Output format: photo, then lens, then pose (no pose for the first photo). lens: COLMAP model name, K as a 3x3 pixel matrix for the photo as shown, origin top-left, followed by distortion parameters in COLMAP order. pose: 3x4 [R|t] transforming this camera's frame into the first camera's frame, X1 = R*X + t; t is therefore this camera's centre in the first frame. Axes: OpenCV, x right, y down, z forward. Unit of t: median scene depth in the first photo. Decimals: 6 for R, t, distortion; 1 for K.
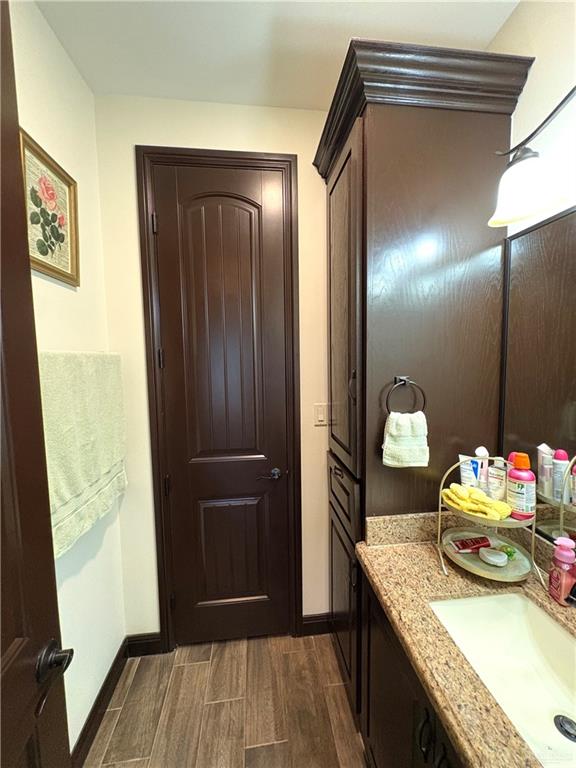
lens RADIAL K [[307.5, 0, 287.4], [0, 307.5, 382.6], [0, 0, 1]] dist [-0.003023, -0.000036]
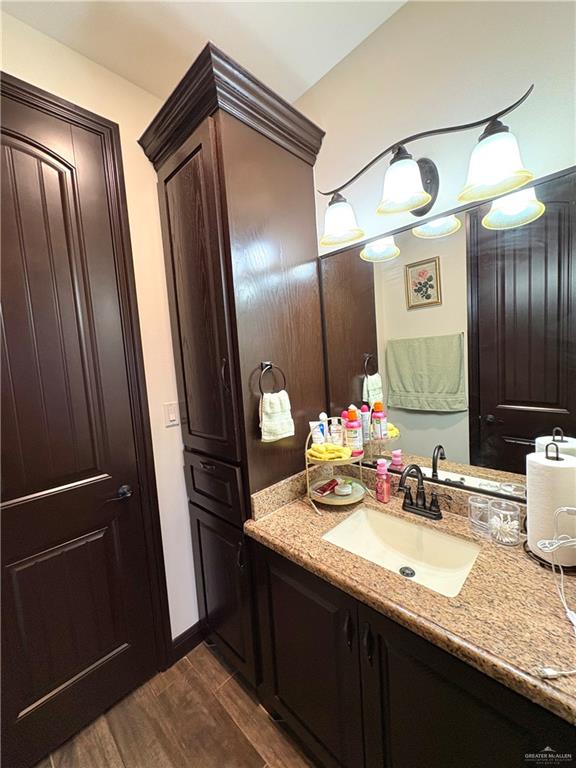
lens RADIAL K [[307.5, 0, 289.0], [0, 307.5, 383.6], [0, 0, 1]] dist [-0.003023, -0.000036]
pose [[0.767460, -0.087336, 0.635120, -0.299564], [0.104769, 0.994445, 0.010148, 0.057917], [-0.632478, 0.058753, 0.772347, 0.071220]]
